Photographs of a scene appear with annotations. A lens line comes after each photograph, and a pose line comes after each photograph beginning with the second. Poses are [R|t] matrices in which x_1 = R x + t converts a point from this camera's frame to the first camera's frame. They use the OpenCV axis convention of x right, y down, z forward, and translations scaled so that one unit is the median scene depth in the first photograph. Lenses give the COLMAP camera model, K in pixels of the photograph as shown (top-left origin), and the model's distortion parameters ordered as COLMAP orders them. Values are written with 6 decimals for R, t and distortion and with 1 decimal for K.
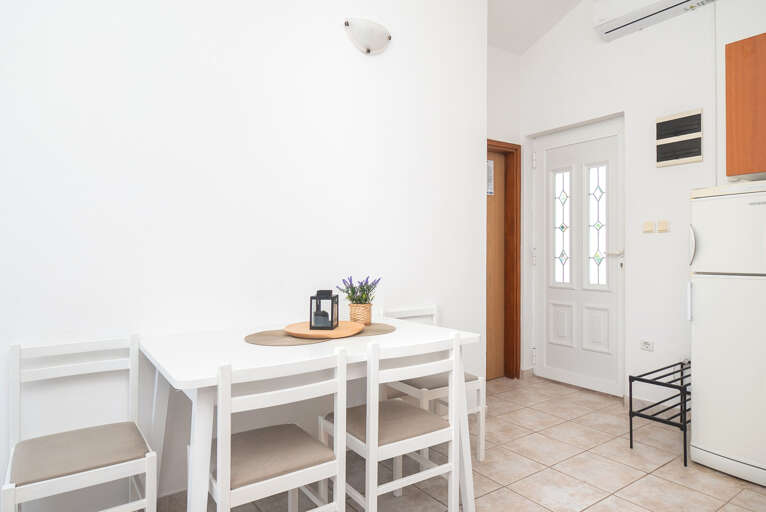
lens RADIAL K [[469.8, 0, 402.8], [0, 469.8, 252.9], [0, 0, 1]] dist [-0.004262, -0.001434]
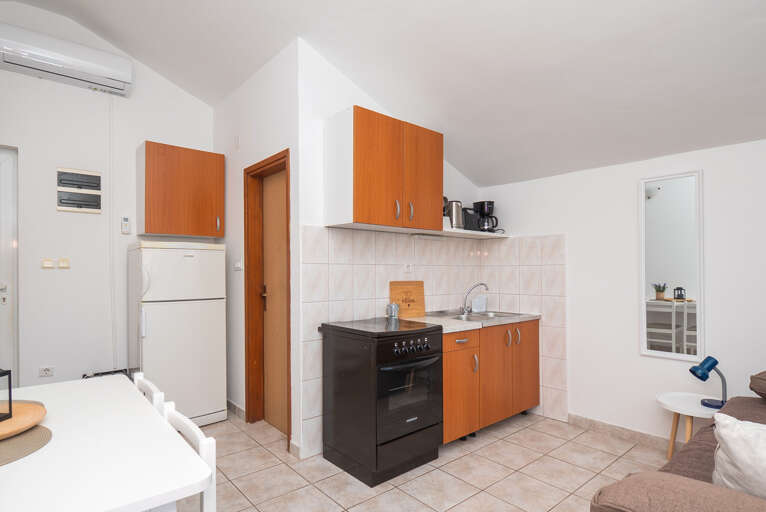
lens RADIAL K [[411.0, 0, 383.0], [0, 411.0, 256.0], [0, 0, 1]] dist [0.030768, -0.027639]
pose [[-0.068420, 0.043815, 0.996694, -0.435992], [0.005069, 0.999038, -0.043570, -0.025507], [-0.997644, 0.002071, -0.068576, 0.267713]]
